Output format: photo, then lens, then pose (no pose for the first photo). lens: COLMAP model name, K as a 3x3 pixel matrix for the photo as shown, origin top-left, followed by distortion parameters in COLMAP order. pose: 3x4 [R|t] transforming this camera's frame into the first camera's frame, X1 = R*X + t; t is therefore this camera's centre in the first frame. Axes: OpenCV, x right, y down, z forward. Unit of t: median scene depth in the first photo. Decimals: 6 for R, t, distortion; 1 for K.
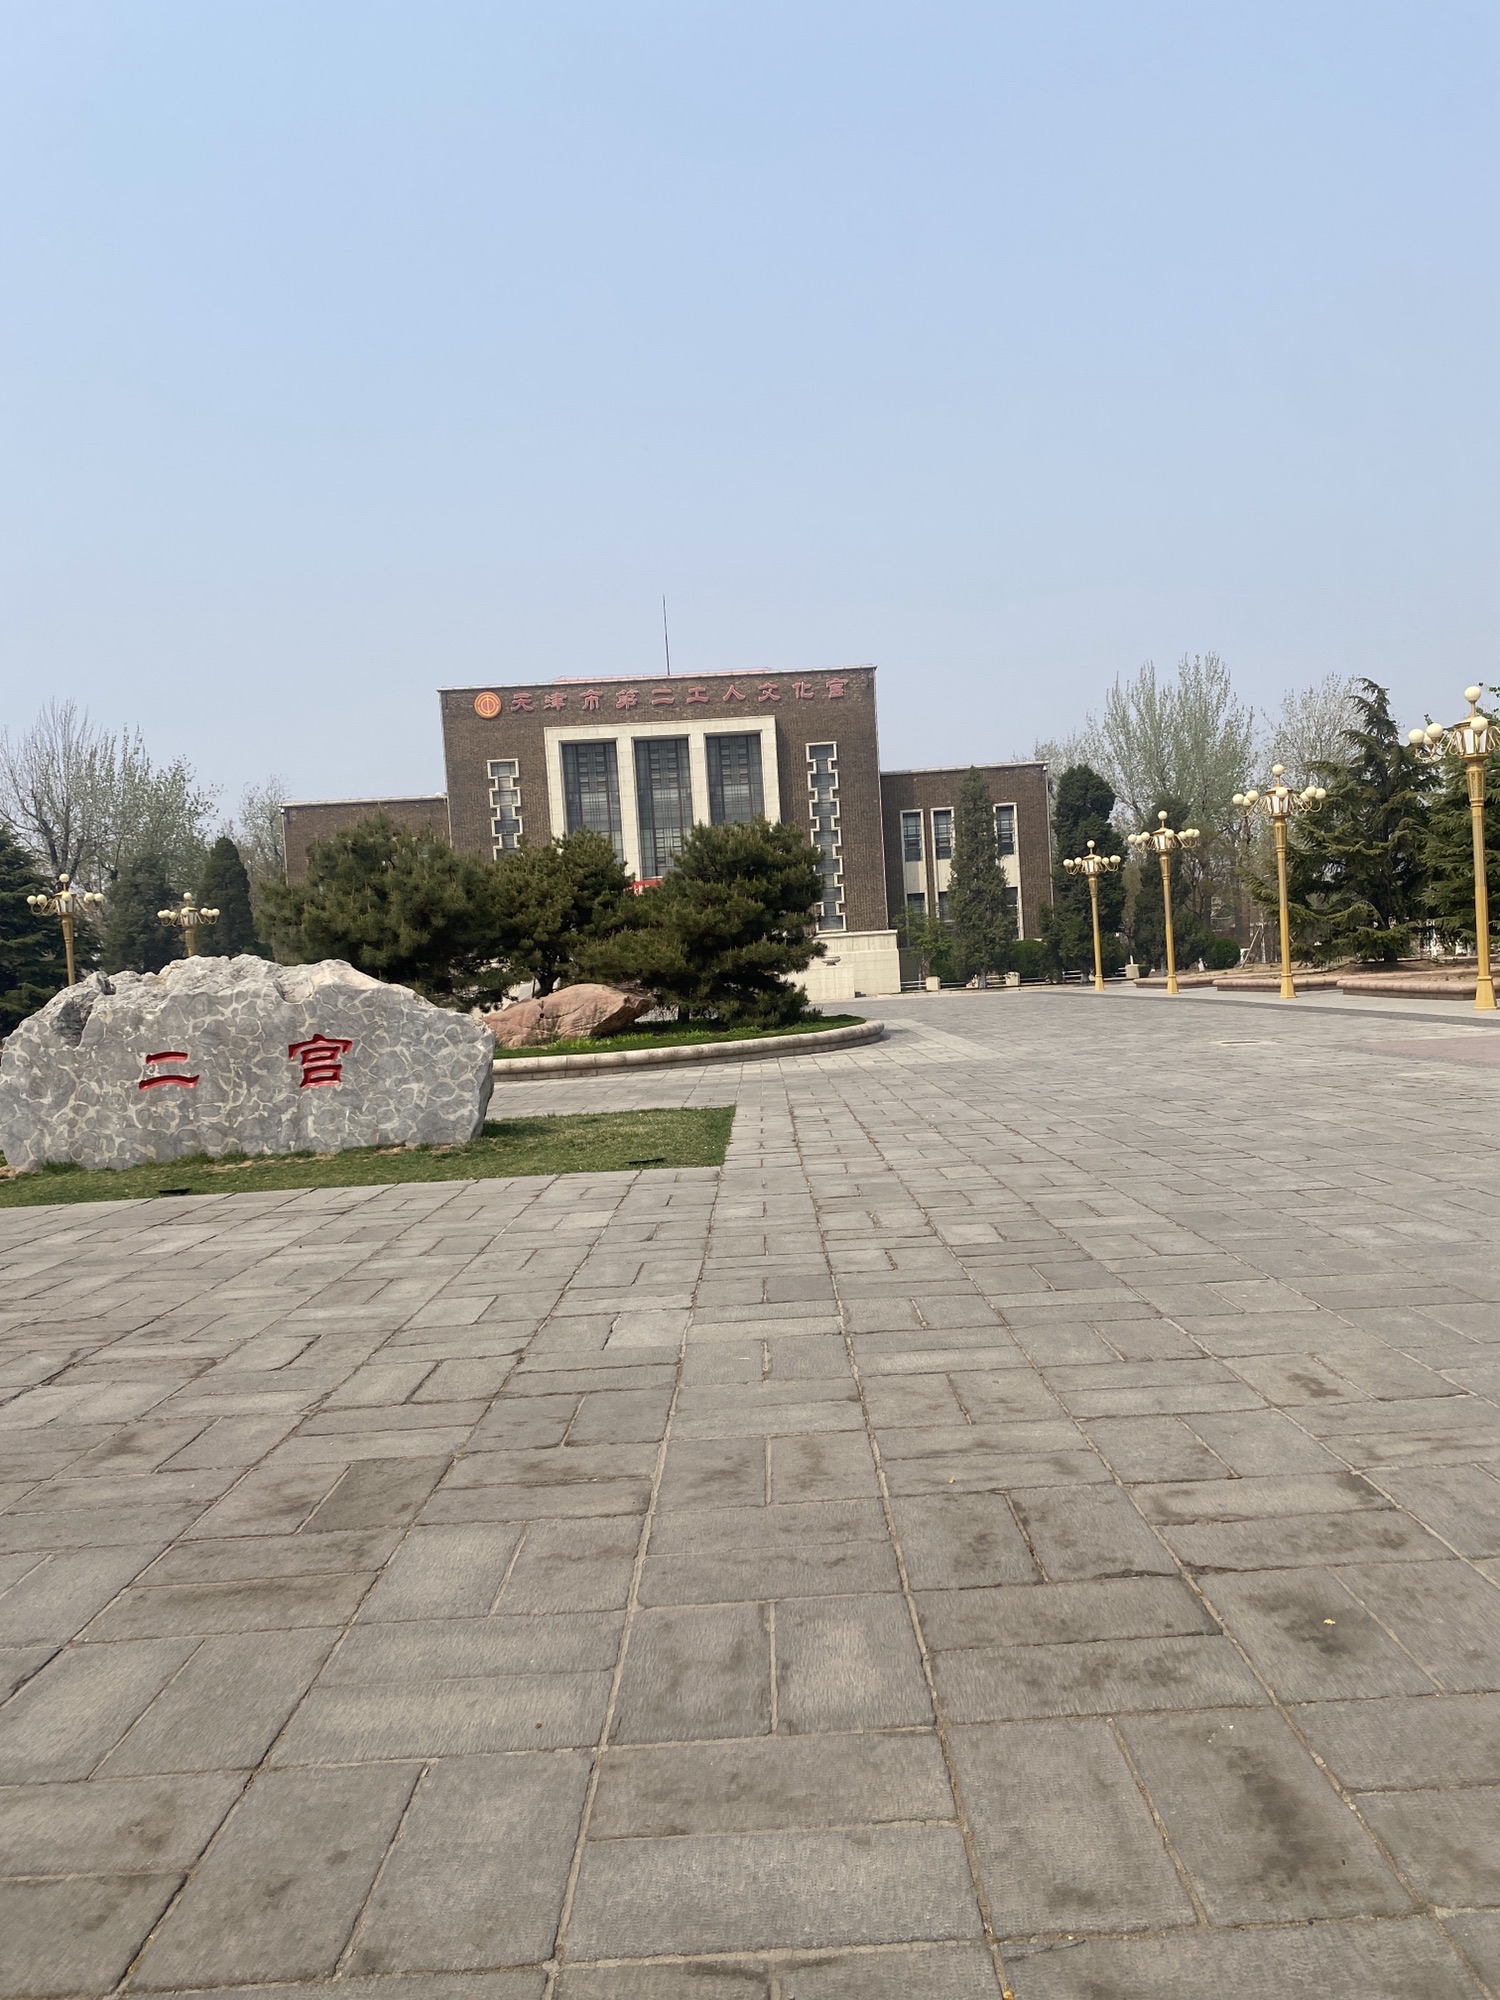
lens RADIAL K [[1538.8, 0, 752.7], [0, 1538.8, 965.1], [0, 0, 1]] dist [0.012049, 0.002521]
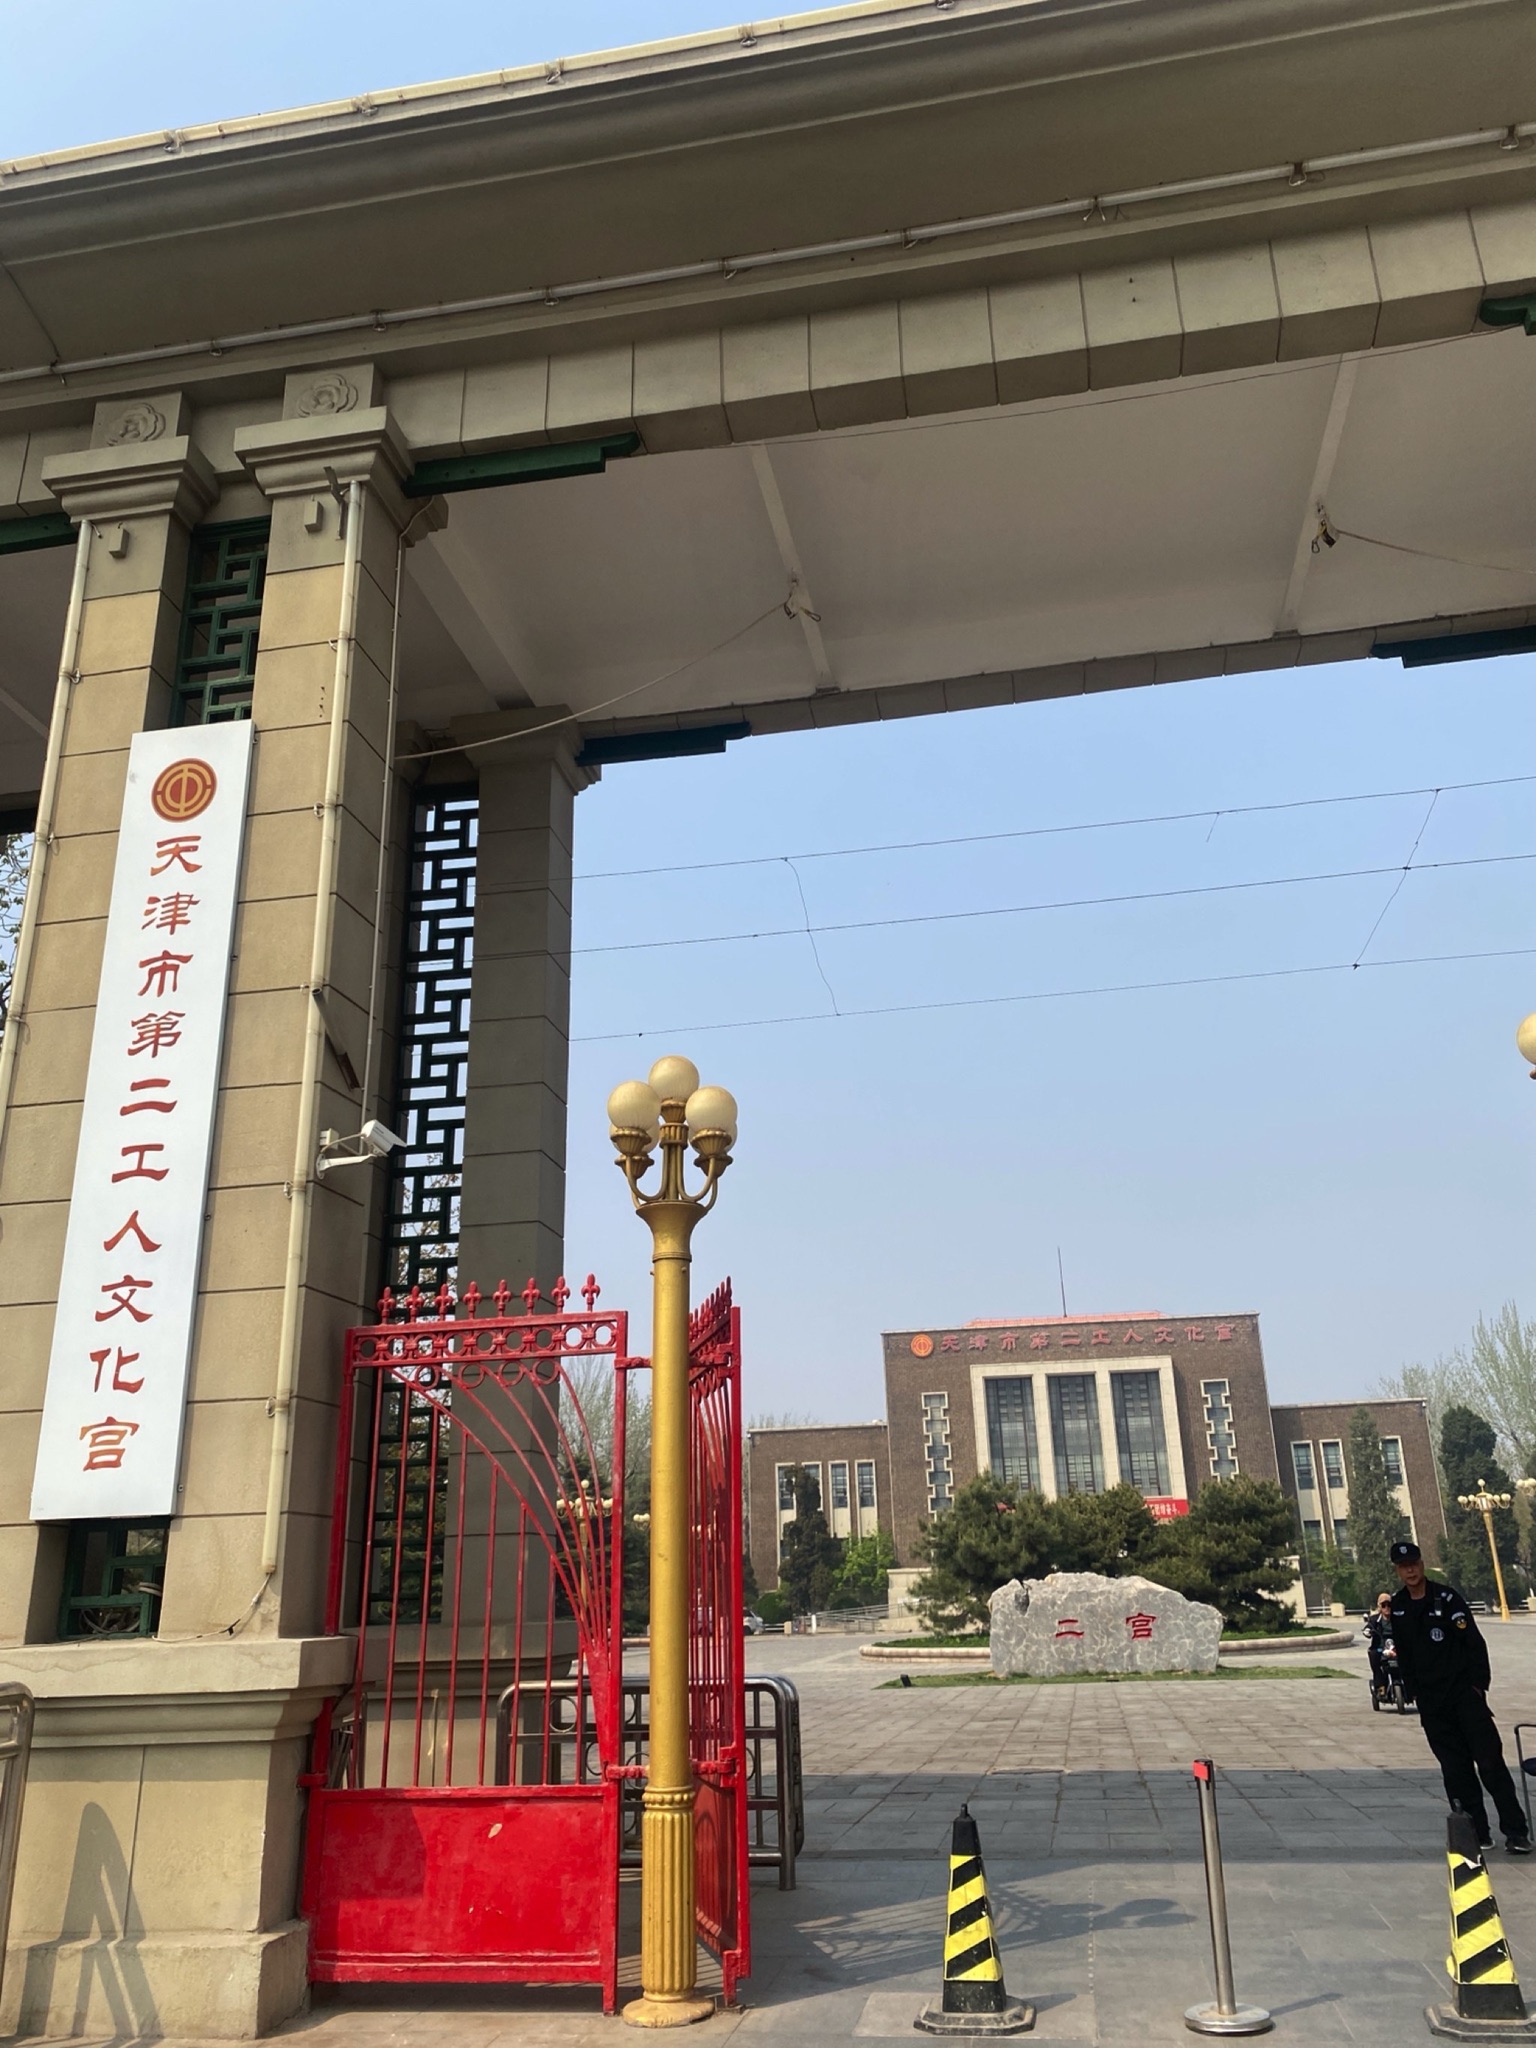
lens RADIAL K [[1575.8, 0, 770.8], [0, 1575.8, 988.3], [0, 0, 1]] dist [0.012049, 0.002521]
pose [[0.983590, -0.039114, -0.176129, -0.062004], [-0.025458, 0.936362, -0.350110, 0.002319], [0.178614, 0.348849, 0.920001, -0.242008]]
